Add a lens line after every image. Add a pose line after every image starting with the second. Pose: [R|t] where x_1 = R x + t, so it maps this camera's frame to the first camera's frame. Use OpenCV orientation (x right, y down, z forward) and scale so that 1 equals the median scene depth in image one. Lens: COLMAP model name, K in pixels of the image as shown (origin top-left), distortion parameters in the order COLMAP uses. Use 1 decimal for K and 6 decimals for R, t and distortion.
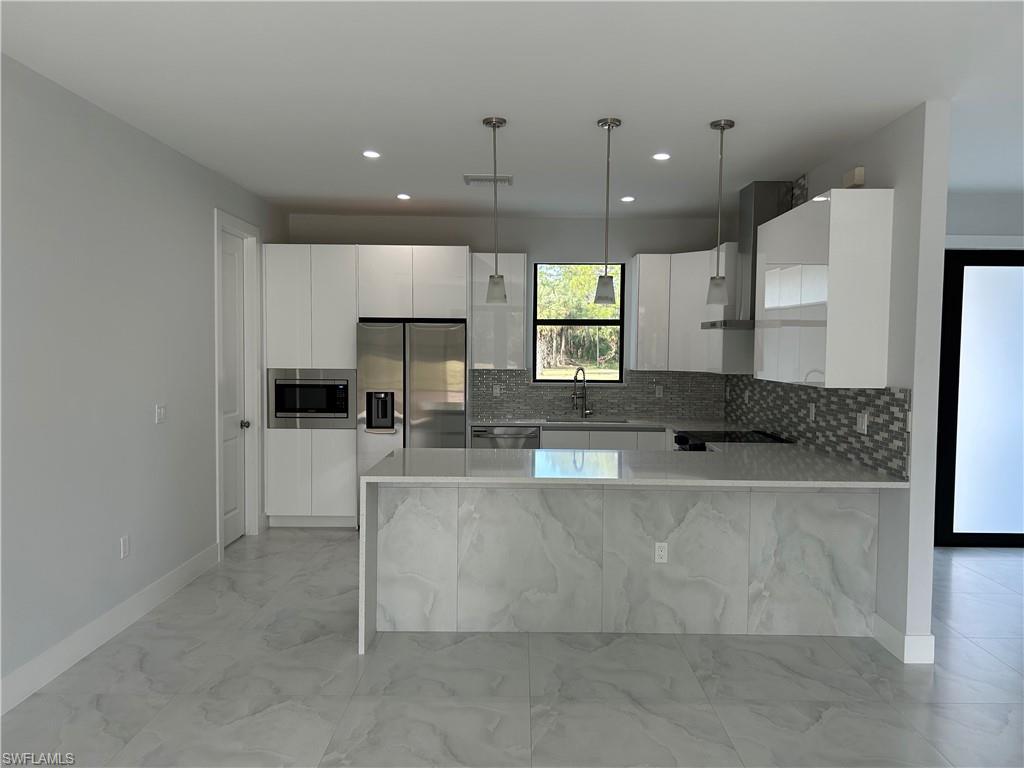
lens RADIAL K [[787.7, 0, 510.8], [0, 787.7, 386.5], [0, 0, 1]] dist [0.055303, -0.041241]
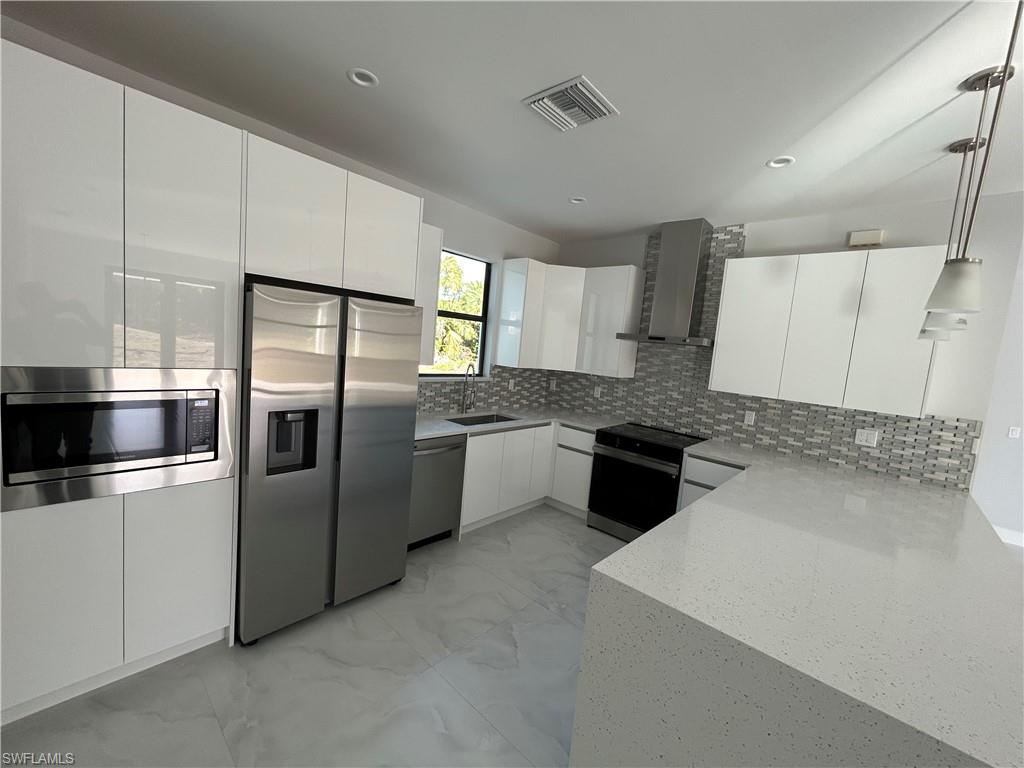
lens RADIAL K [[419.3, 0, 509.4], [0, 419.3, 381.1], [0, 0, 1]] dist [0.006851, -0.000346]
pose [[0.651987, -0.019753, 0.757973, -0.339551], [-0.046720, 0.996715, 0.066162, -0.048428], [-0.756789, -0.078549, 0.648922, 0.777189]]
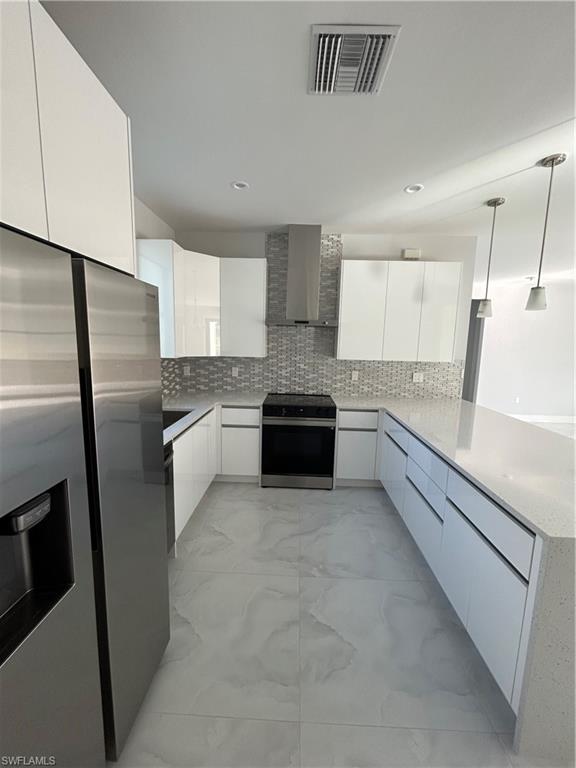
lens RADIAL K [[314.4, 0, 289.6], [0, 314.4, 383.8], [0, 0, 1]] dist [0.006851, -0.000346]
pose [[-0.006217, -0.147761, 0.989004, -0.306539], [0.023920, 0.988718, 0.147868, -0.055052], [-0.999695, 0.024577, -0.002612, 1.042639]]
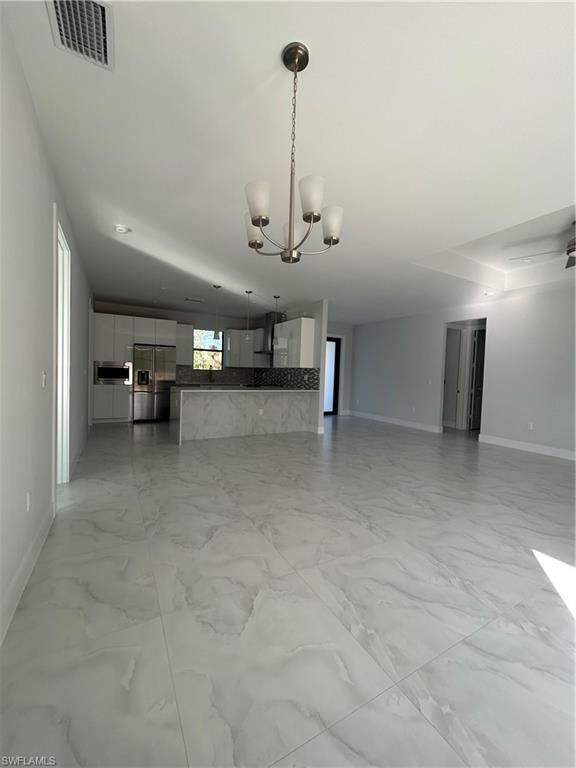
lens RADIAL K [[314.4, 0, 291.4], [0, 314.4, 383.4], [0, 0, 1]] dist [0.006851, -0.000346]
pose [[0.863836, 0.004106, 0.503757, -0.310462], [-0.001115, 0.999980, -0.006240, 0.065650], [-0.503772, 0.004829, 0.863823, -0.236085]]
